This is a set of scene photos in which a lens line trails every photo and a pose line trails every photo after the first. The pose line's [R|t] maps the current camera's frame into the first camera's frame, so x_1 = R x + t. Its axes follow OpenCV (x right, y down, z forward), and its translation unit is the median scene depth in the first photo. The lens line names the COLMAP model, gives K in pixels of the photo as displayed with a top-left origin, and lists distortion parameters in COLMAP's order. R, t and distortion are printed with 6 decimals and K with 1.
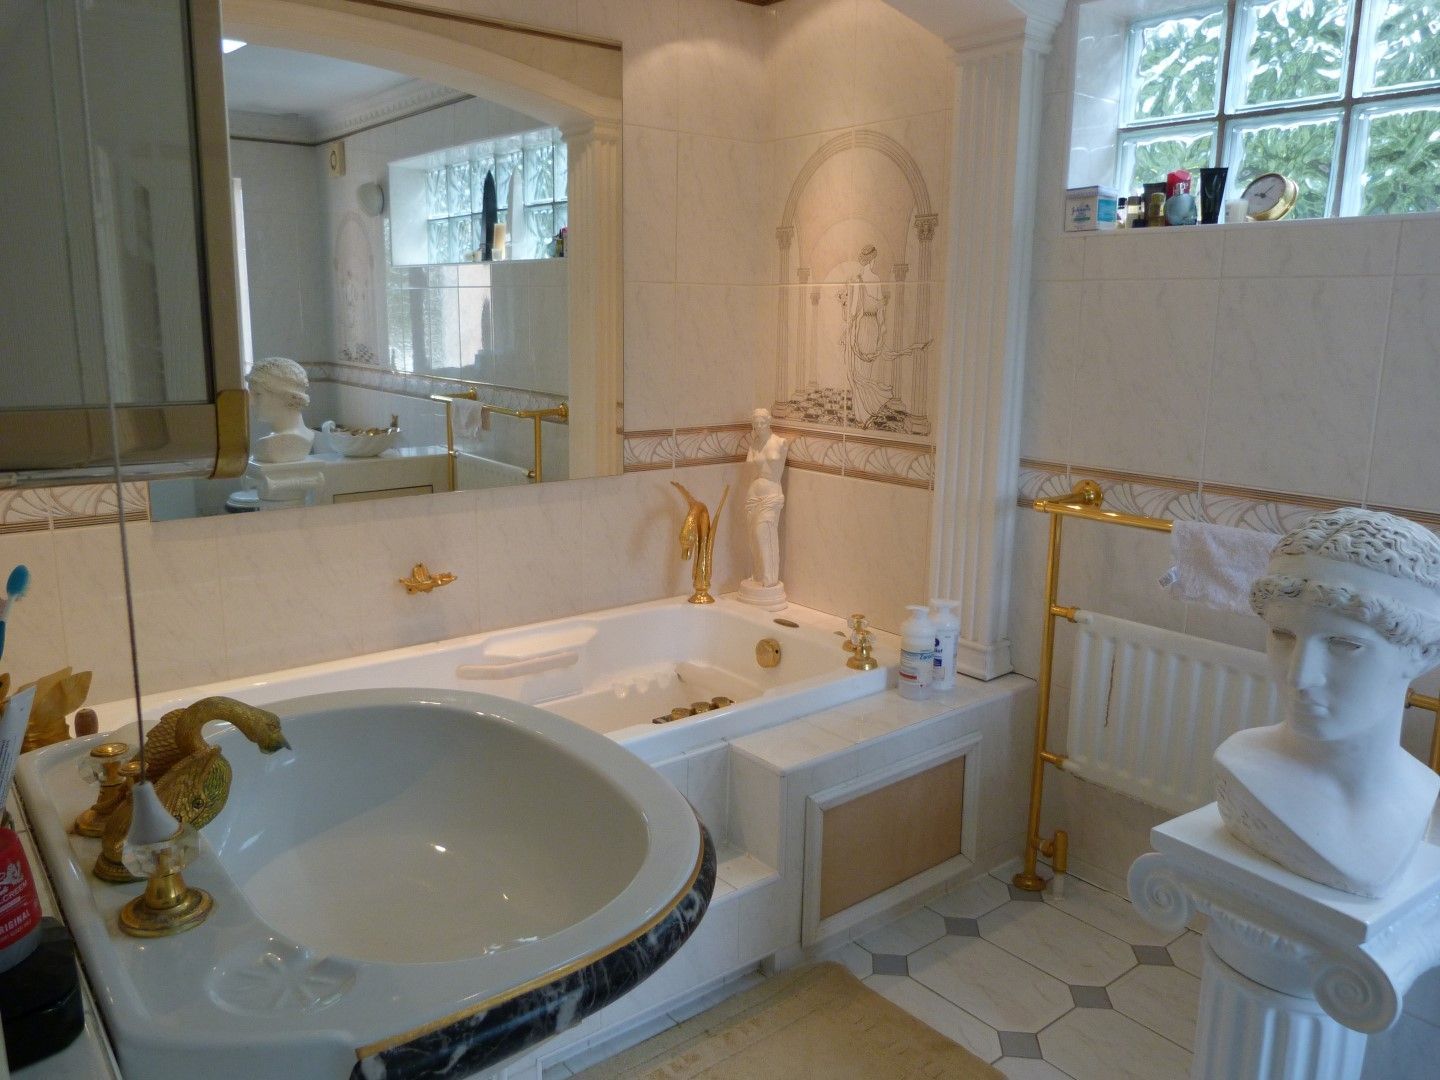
lens RADIAL K [[1079.4, 0, 720.2], [0, 1079.4, 536.0], [0, 0, 1]] dist [-0.049809, 0.034234]
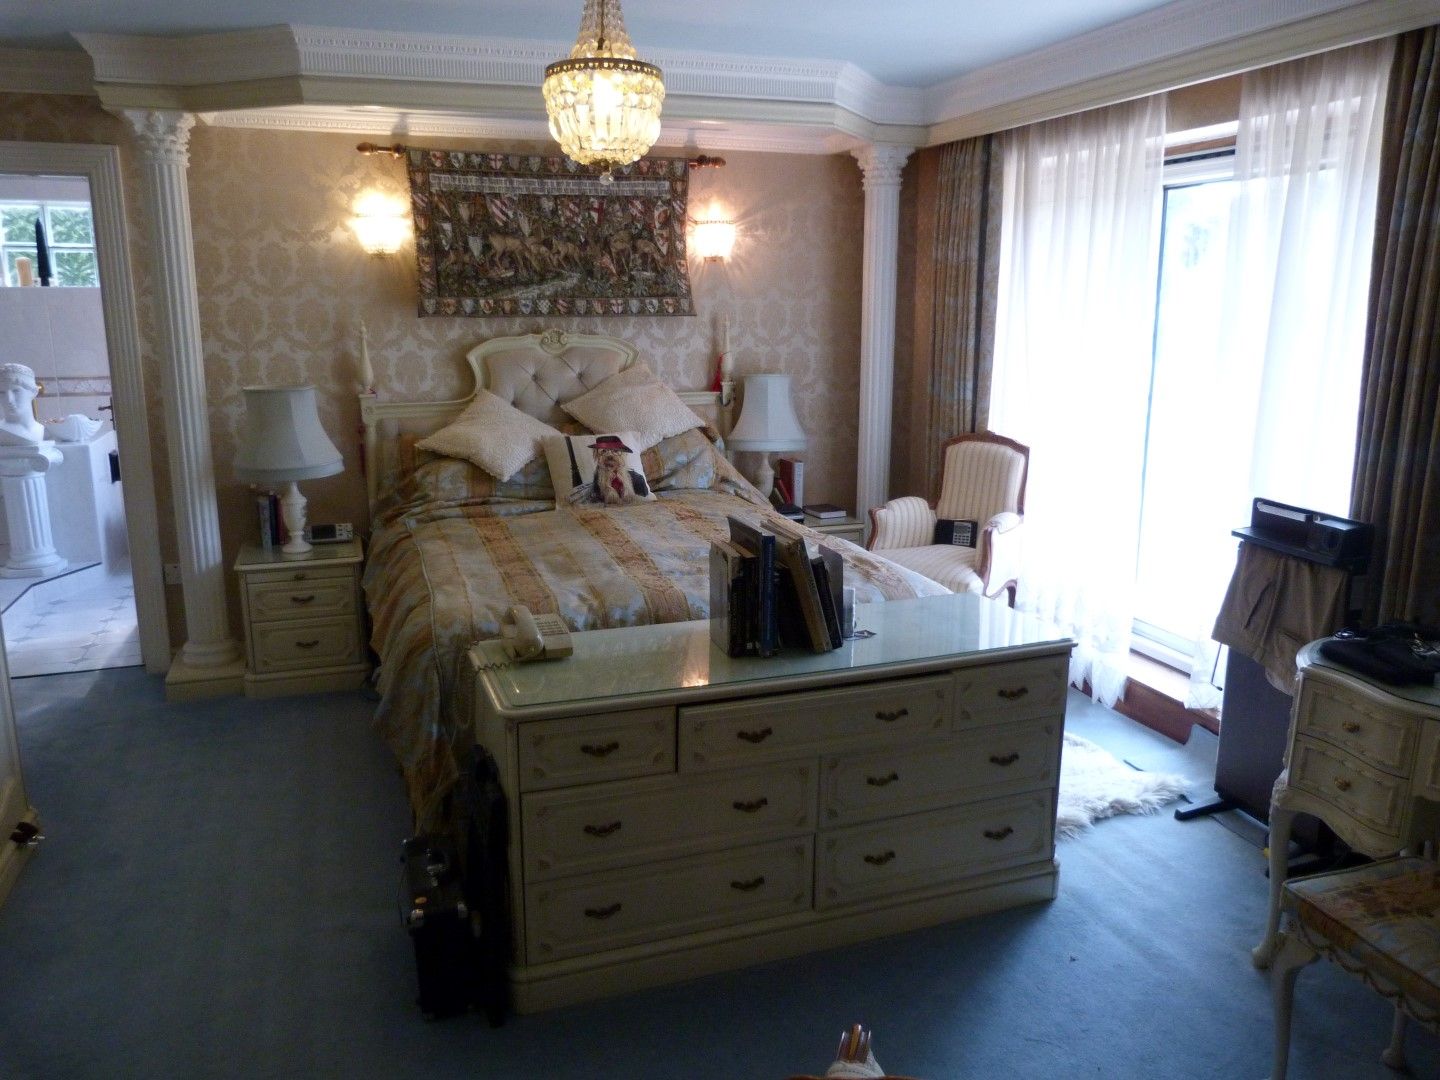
lens RADIAL K [[1079.4, 0, 720.0], [0, 1079.4, 538.7], [0, 0, 1]] dist [-0.049809, 0.034234]
pose [[0.354346, -0.210700, 0.911068, -2.645851], [0.185382, 0.970776, 0.152407, 0.576740], [-0.916555, 0.114891, 0.383051, -3.468318]]
